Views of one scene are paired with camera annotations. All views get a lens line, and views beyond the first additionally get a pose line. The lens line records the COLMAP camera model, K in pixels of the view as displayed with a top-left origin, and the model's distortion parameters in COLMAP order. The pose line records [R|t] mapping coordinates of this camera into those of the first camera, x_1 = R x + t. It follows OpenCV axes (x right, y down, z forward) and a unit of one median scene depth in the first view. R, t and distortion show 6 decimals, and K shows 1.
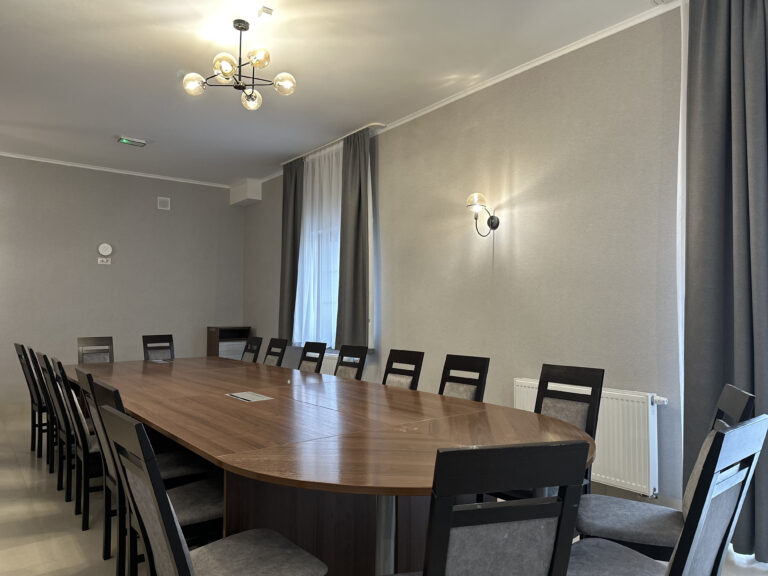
lens RADIAL K [[542.0, 0, 384.0], [0, 542.0, 288.0], [0, 0, 1]] dist [0.099744, -0.155900]
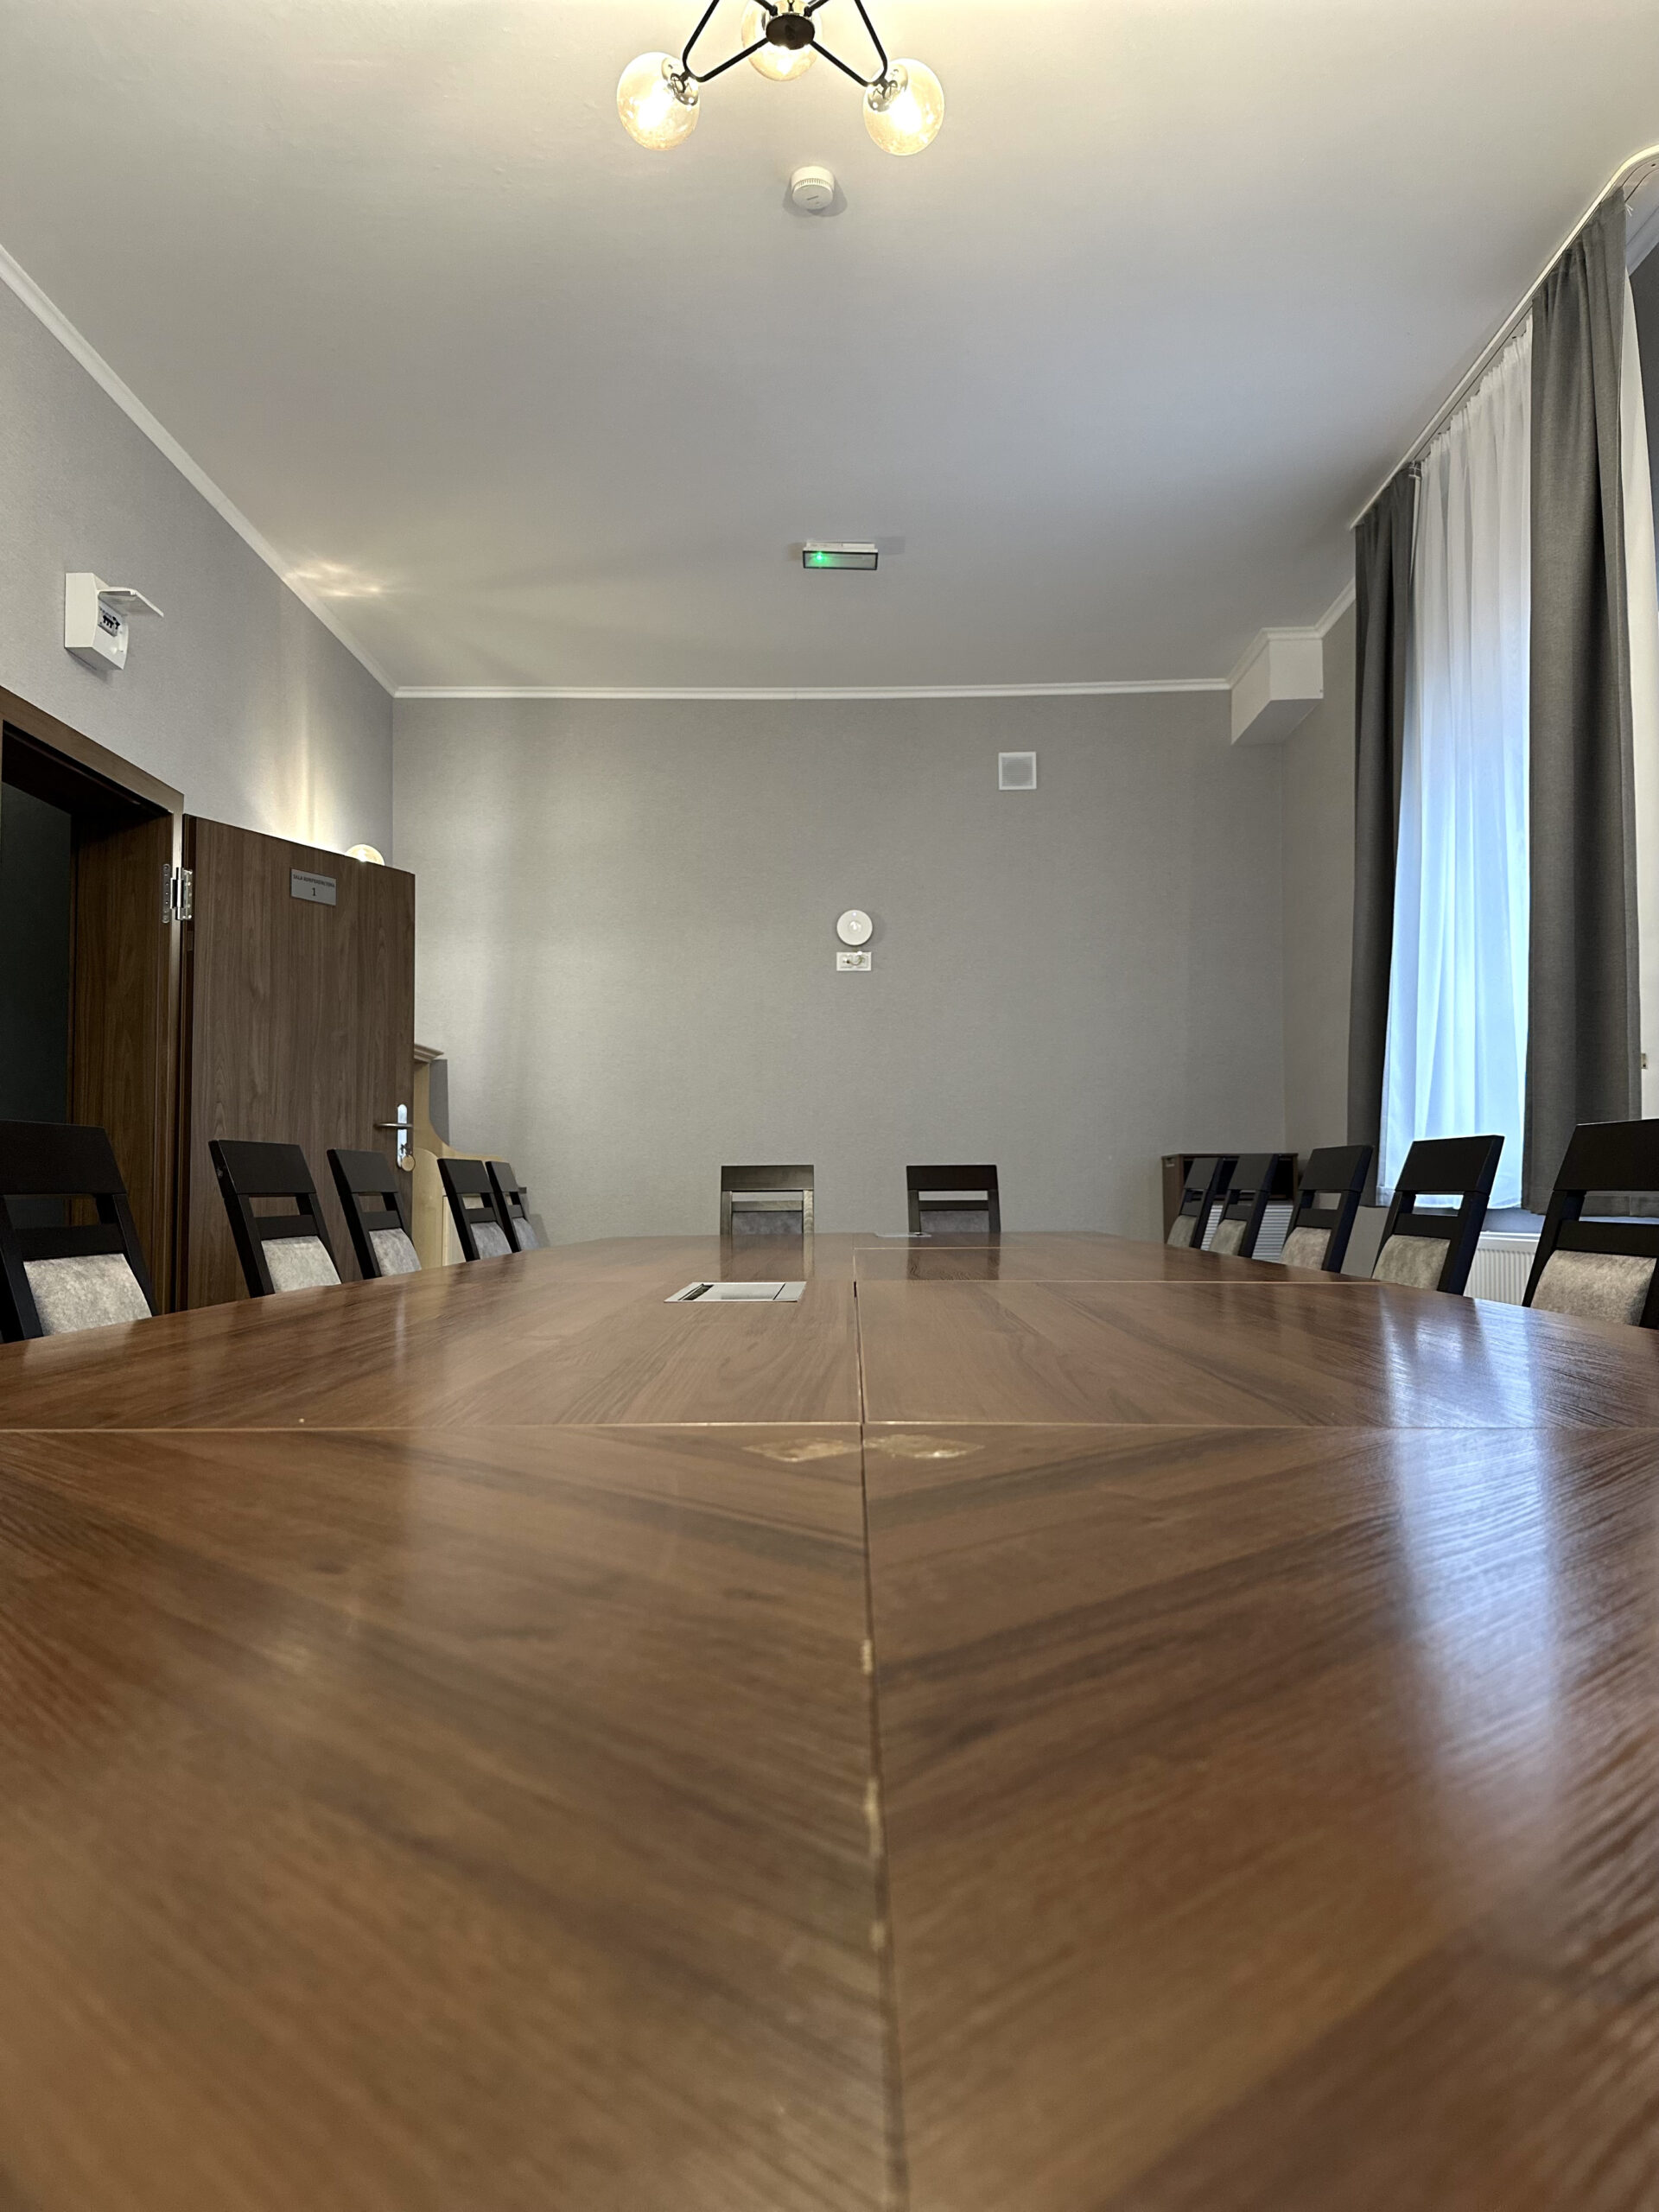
lens RADIAL K [[1561.0, 0, 836.5], [0, 1561.0, 1120.7], [0, 0, 1]] dist [0.099744, -0.155900]
pose [[0.783680, -0.033972, -0.620236, 0.092628], [0.035235, 0.999327, -0.010216, 0.066279], [0.620165, -0.013848, 0.784349, 0.253042]]
